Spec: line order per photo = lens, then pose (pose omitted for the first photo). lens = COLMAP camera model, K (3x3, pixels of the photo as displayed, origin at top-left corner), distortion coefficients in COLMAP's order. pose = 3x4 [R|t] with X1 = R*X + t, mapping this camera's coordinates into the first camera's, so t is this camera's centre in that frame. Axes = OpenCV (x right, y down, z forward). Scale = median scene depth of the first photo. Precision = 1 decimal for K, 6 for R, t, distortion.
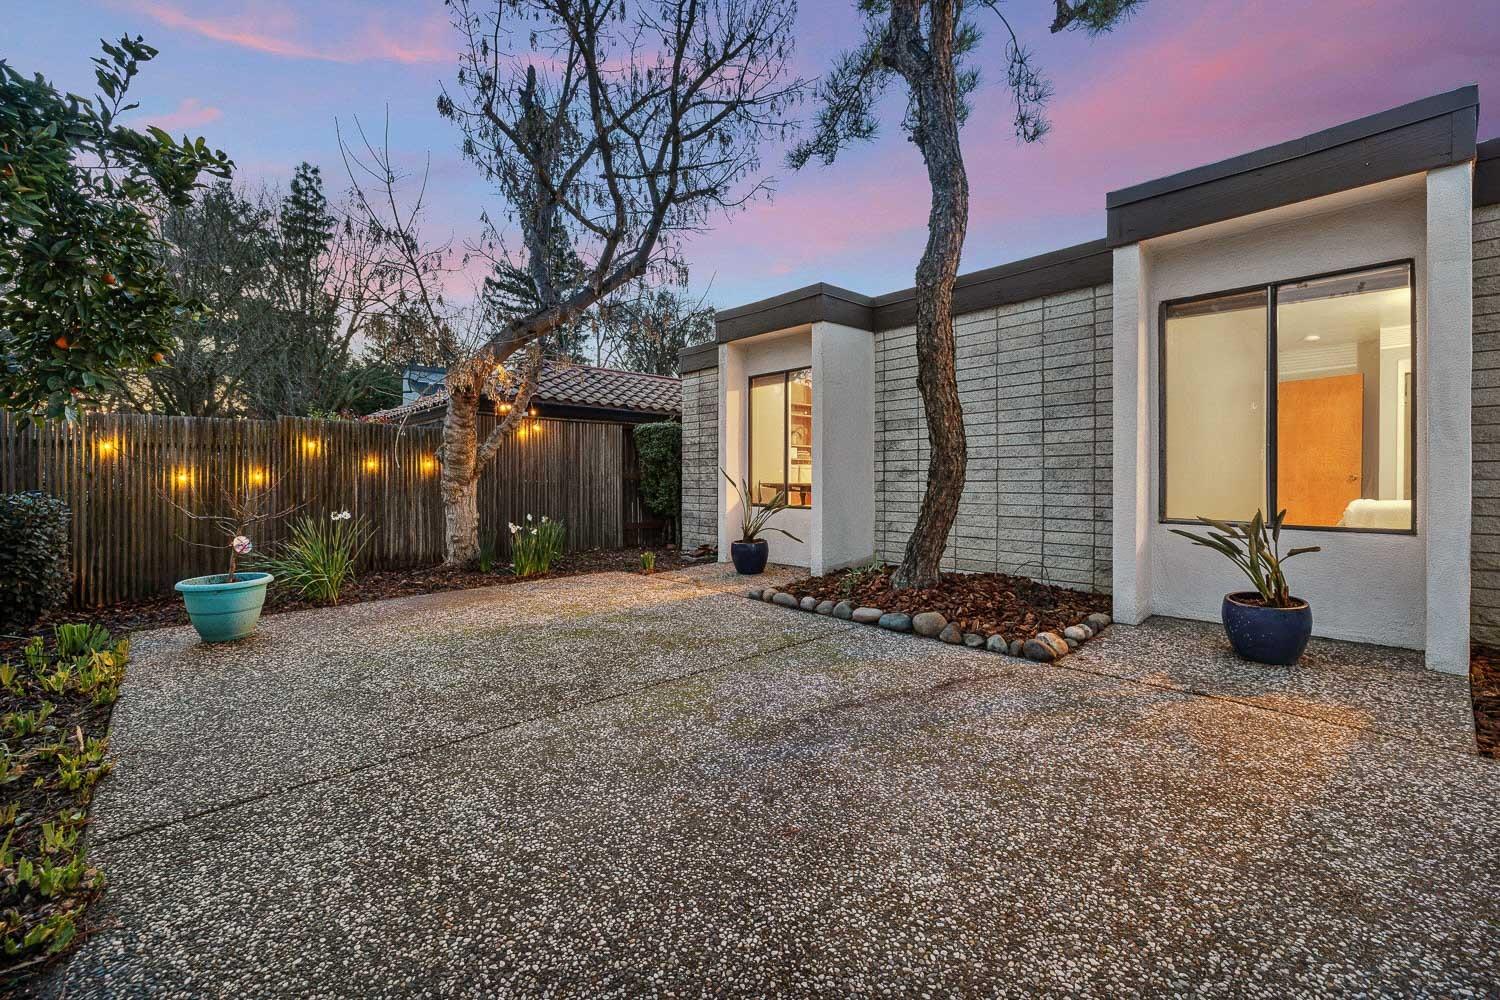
lens RADIAL K [[630.4, 0, 748.0], [0, 630.4, 488.8], [0, 0, 1]] dist [0.000673, -0.000293]
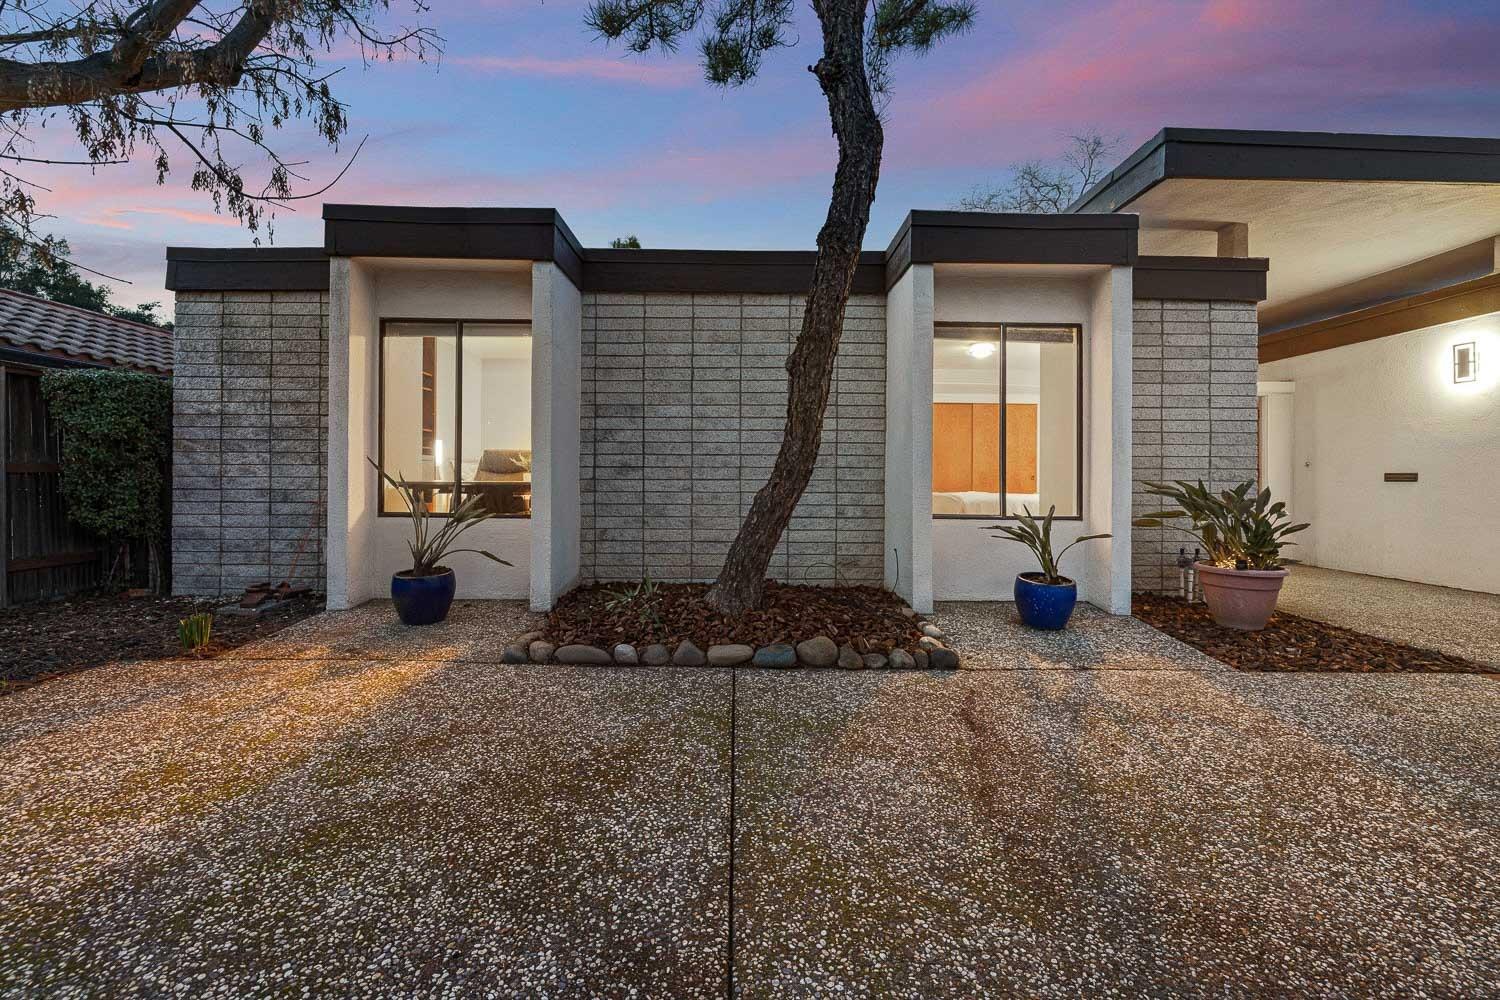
lens RADIAL K [[630.4, 0, 768.4], [0, 630.4, 477.7], [0, 0, 1]] dist [0.000673, -0.000293]
pose [[0.668111, -0.000670, 0.744061, -0.346651], [0.003988, 0.999988, -0.002680, -0.015575], [-0.744051, 0.004758, 0.668106, 0.428935]]
